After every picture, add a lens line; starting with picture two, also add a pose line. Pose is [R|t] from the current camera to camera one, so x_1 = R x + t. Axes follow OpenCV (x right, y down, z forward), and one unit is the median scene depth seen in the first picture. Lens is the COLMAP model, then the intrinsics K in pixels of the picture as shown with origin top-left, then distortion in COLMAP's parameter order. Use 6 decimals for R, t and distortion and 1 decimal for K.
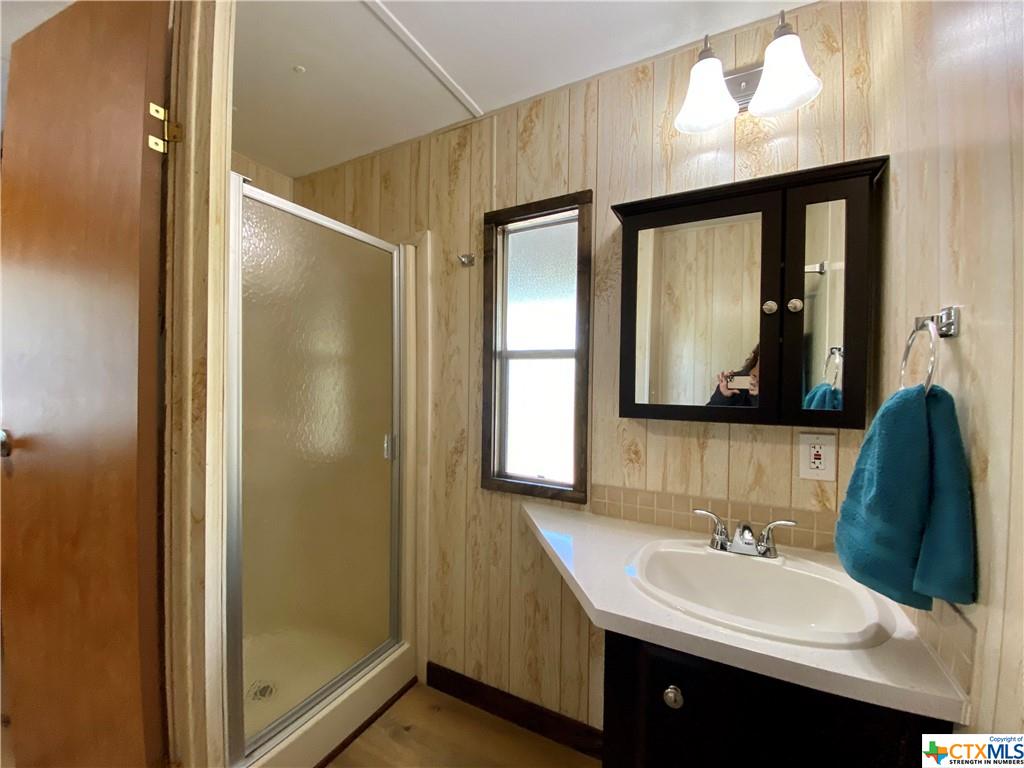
lens RADIAL K [[407.2, 0, 517.6], [0, 407.2, 385.5], [0, 0, 1]] dist [0.000320, -0.015073]
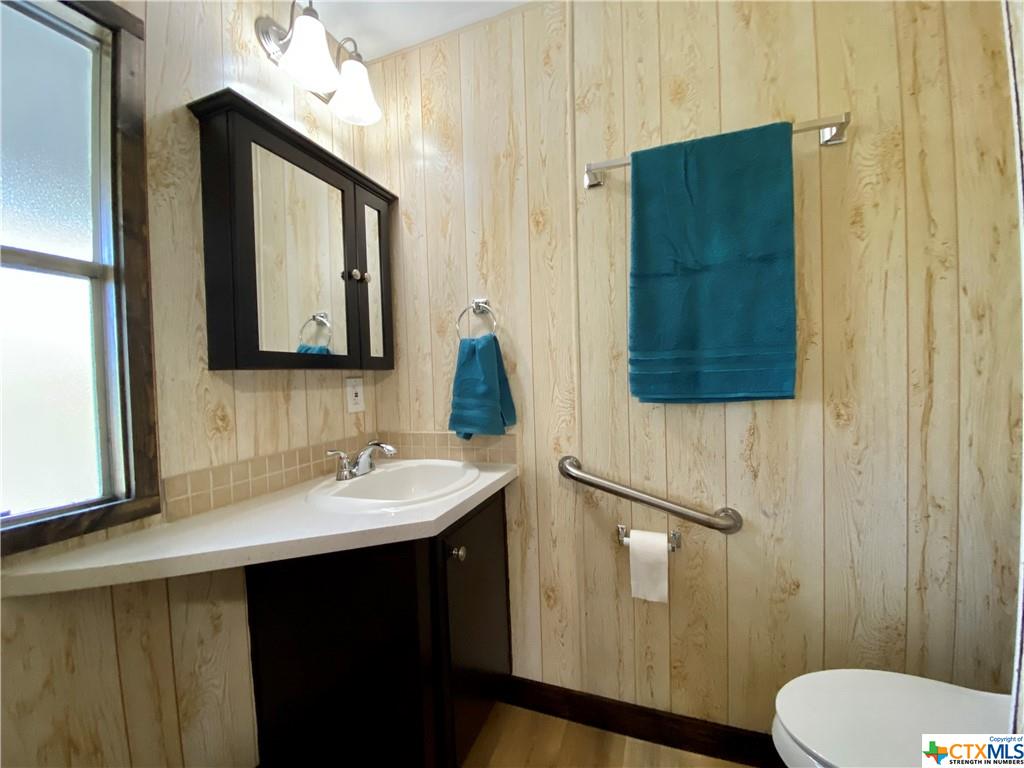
lens RADIAL K [[407.2, 0, 517.6], [0, 407.2, 385.5], [0, 0, 1]] dist [0.000320, -0.015073]
pose [[-0.134109, -0.039118, 0.990194, -0.573491], [0.032453, 0.998511, 0.043841, 0.091266], [-0.990435, 0.038014, -0.132640, 0.568340]]
